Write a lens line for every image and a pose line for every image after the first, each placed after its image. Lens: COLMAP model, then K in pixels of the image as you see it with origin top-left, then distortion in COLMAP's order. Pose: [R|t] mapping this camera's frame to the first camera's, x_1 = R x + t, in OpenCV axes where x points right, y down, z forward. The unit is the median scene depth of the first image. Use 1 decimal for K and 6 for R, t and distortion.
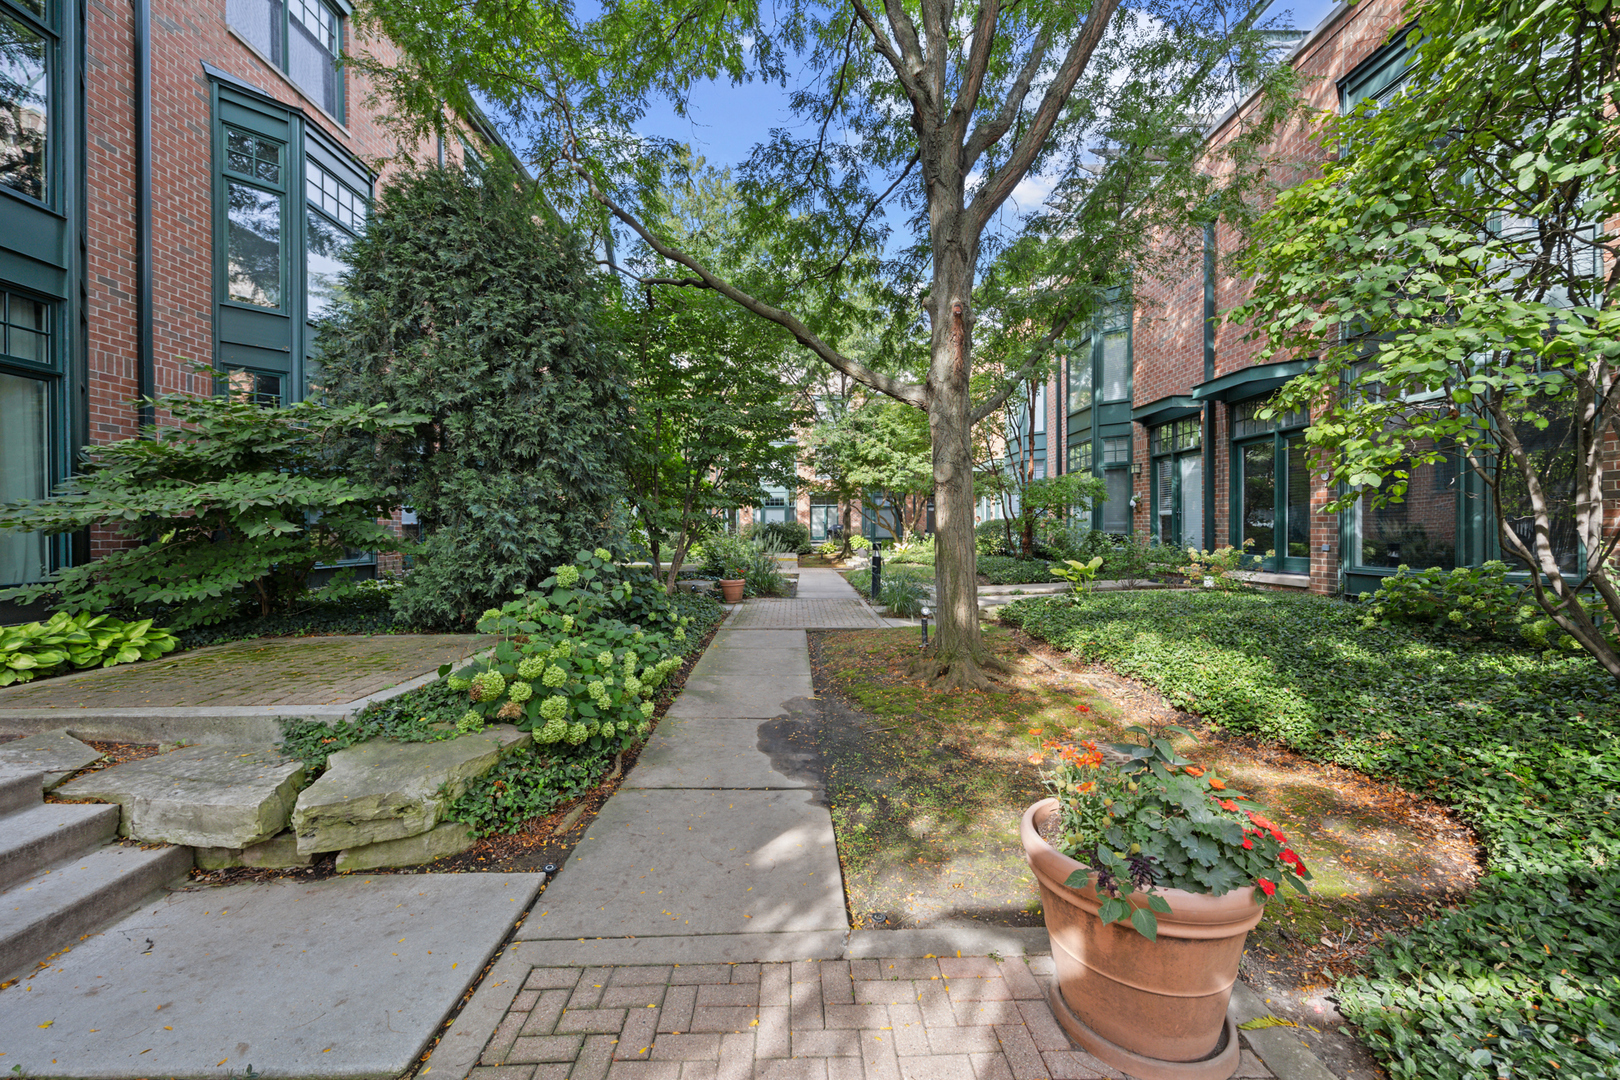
lens RADIAL K [[634.9, 0, 808.7], [0, 634.9, 538.6], [0, 0, 1]] dist [0.000503, -0.000182]
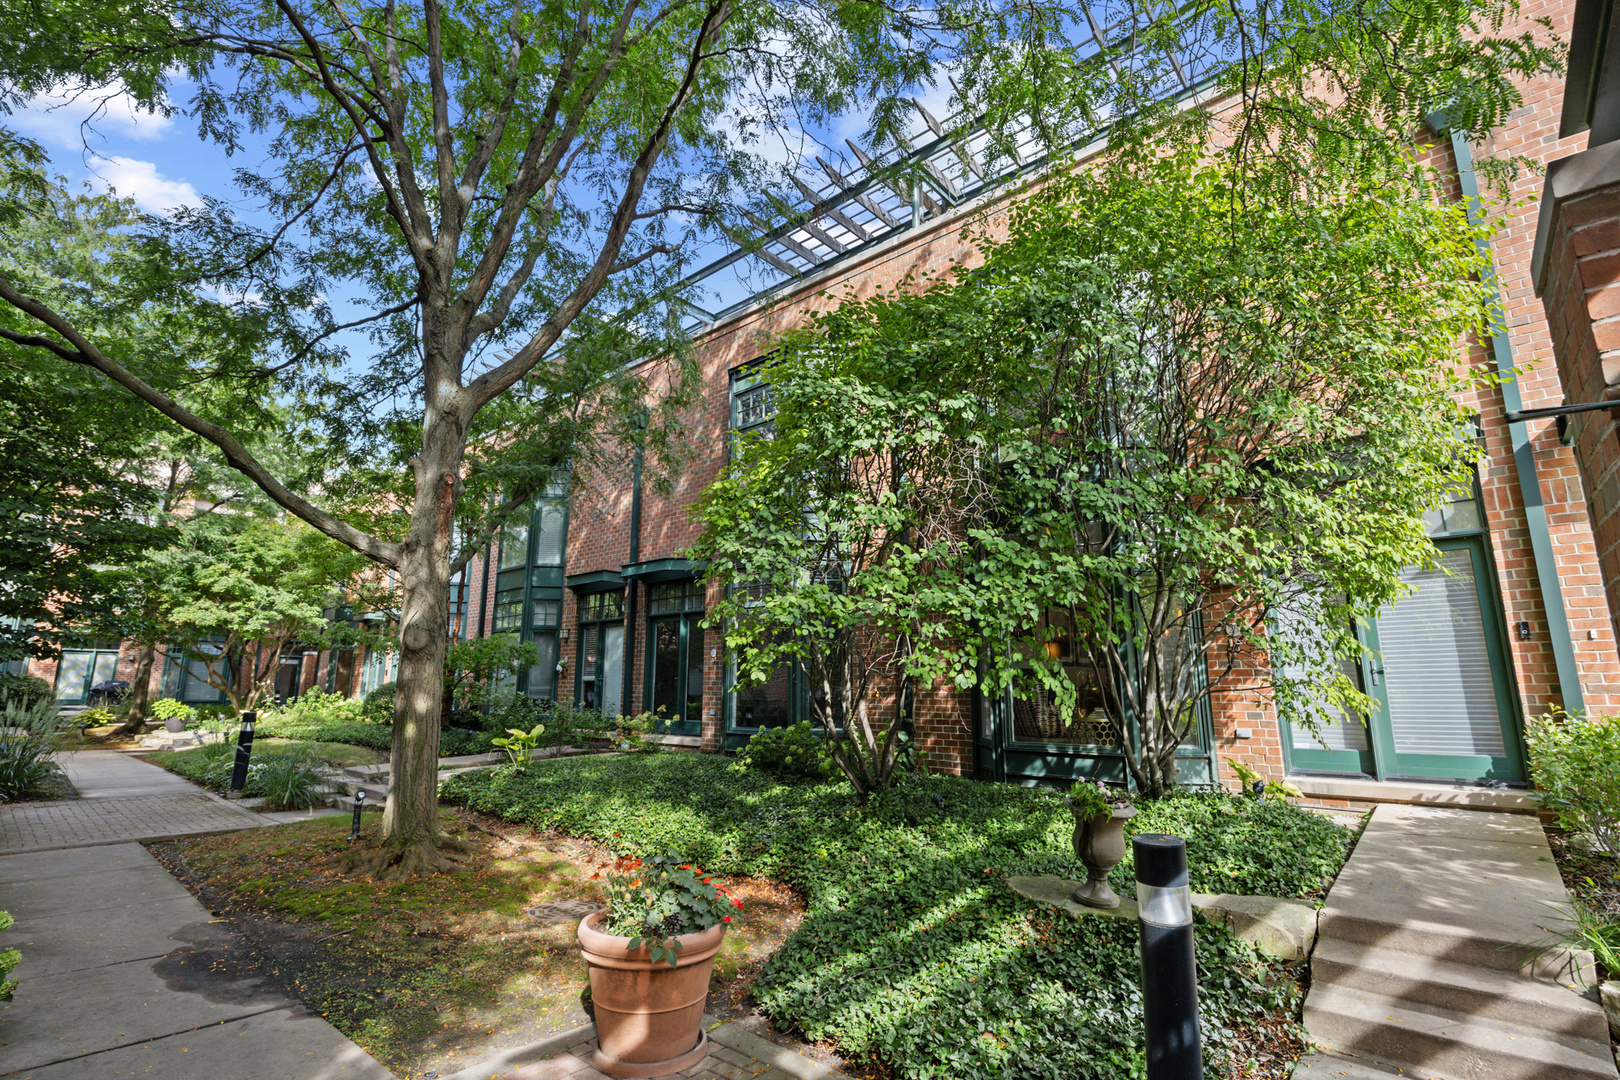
lens RADIAL K [[759.4, 0, 807.7], [0, 759.4, 539.2], [0, 0, 1]] dist [-0.011656, -0.000478]
pose [[0.672769, 0.149665, 0.724556, -0.160371], [0.003754, 0.978622, -0.205631, -0.009751], [-0.739843, 0.141063, 0.657825, -0.137577]]
